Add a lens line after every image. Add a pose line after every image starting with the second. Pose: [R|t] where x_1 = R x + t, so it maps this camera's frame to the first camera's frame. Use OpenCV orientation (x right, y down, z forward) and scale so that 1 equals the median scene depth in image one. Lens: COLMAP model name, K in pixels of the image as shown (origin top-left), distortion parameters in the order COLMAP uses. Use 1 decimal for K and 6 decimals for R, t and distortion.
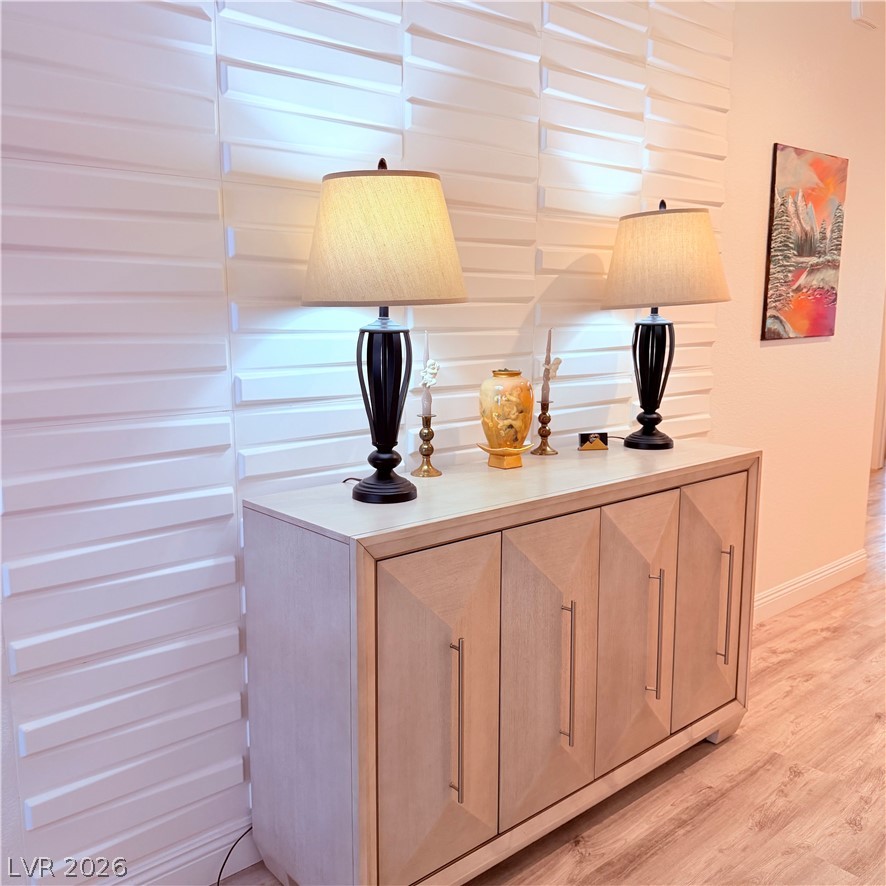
lens RADIAL K [[832.0, 0, 435.2], [0, 832.0, 441.7], [0, 0, 1]] dist [0.006011, 0.000000]
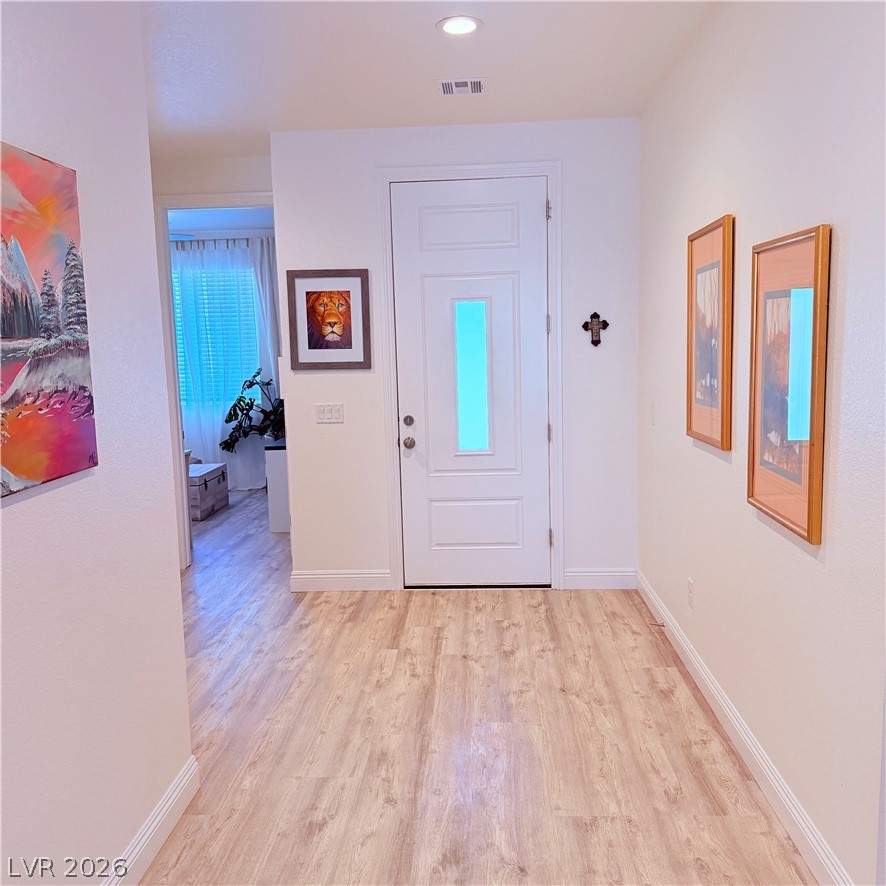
lens RADIAL K [[832.0, 0, 440.4], [0, 832.0, 440.8], [0, 0, 1]] dist [0.006011, 0.000000]
pose [[0.689714, -0.105975, 0.716284, 0.240718], [0.148366, 0.988926, 0.003451, -0.118845], [-0.708718, 0.103892, 0.697800, 0.443231]]
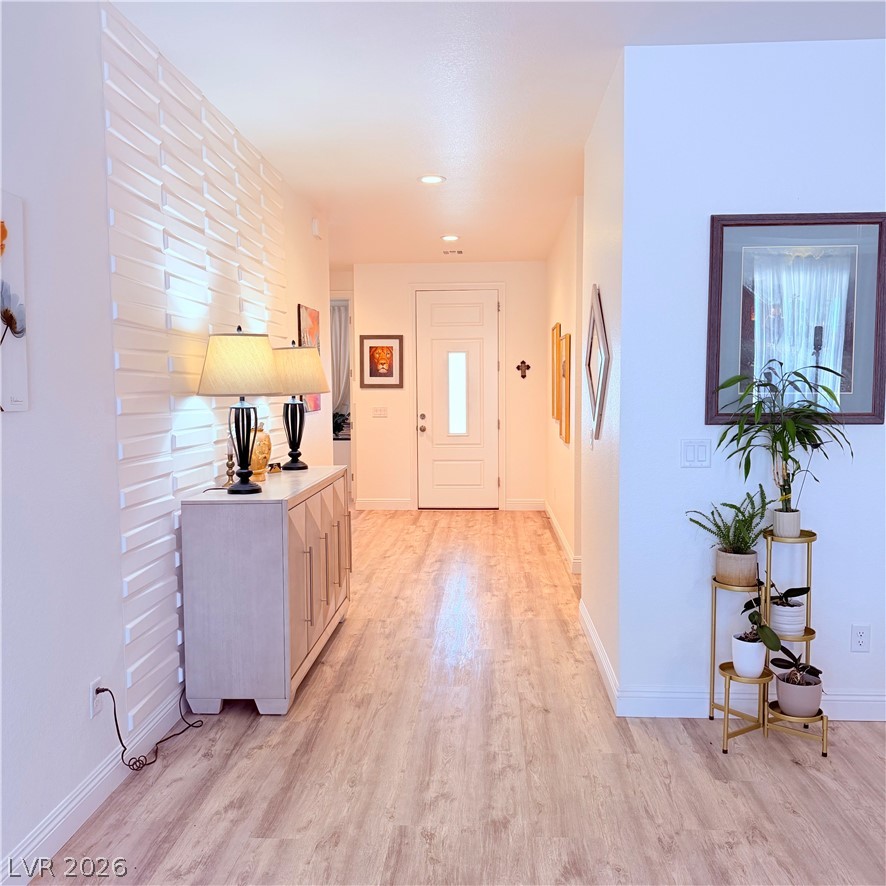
lens RADIAL K [[832.0, 0, 440.1], [0, 832.0, 442.6], [0, 0, 1]] dist [0.006011, 0.000000]
pose [[0.692758, -0.056033, 0.718990, -0.648214], [0.127430, 0.990800, -0.045566, 0.055773], [-0.709823, 0.123187, 0.693525, -0.398265]]
